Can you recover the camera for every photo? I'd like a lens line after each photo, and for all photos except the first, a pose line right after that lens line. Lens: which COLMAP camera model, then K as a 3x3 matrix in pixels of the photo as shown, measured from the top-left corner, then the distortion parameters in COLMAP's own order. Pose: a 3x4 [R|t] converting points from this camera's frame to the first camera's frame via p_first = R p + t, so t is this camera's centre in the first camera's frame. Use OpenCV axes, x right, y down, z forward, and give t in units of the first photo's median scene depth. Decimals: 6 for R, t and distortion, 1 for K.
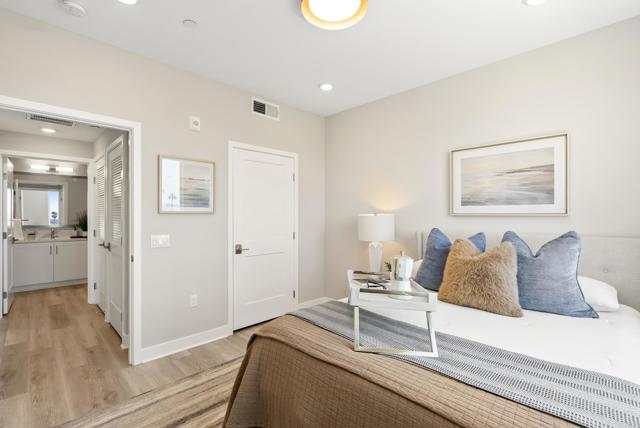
lens RADIAL K [[289.1, 0, 320.4], [0, 289.1, 212.1], [0, 0, 1]] dist [-0.000793, -0.000089]
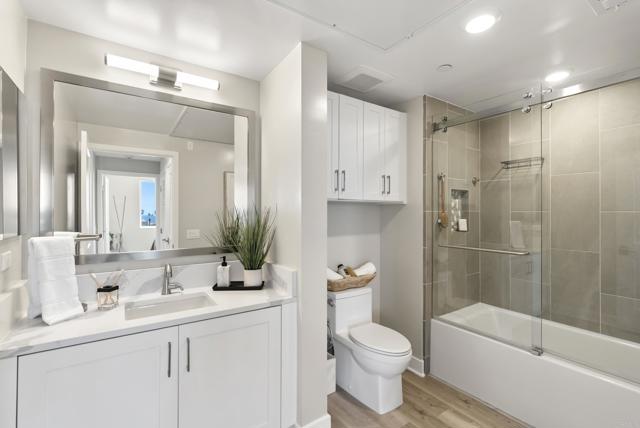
lens RADIAL K [[289.1, 0, 320.4], [0, 289.1, 212.1], [0, 0, 1]] dist [-0.000793, -0.000089]
pose [[0.980744, 0.001519, -0.195292, -0.700254], [-0.002610, 0.999982, -0.005329, 0.003301], [0.195280, 0.005736, 0.980731, 0.722181]]
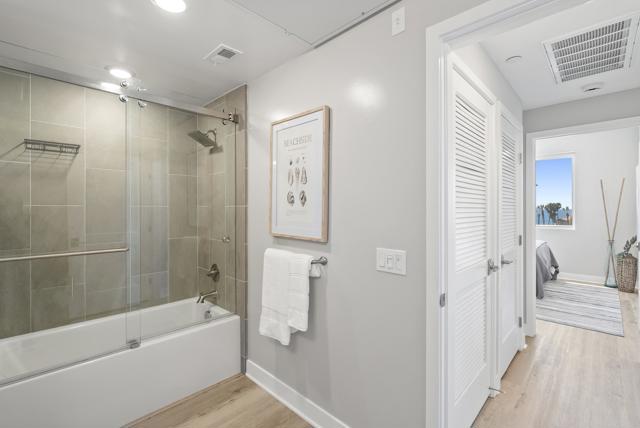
lens RADIAL K [[285.7, 0, 318.6], [0, 285.7, 210.6], [0, 0, 1]] dist [0.000026, 0.000142]
pose [[-0.001804, -0.007057, 0.999973, -1.318672], [0.004567, 0.999965, 0.007066, 0.010144], [-0.999988, 0.004580, -0.001772, 1.390777]]
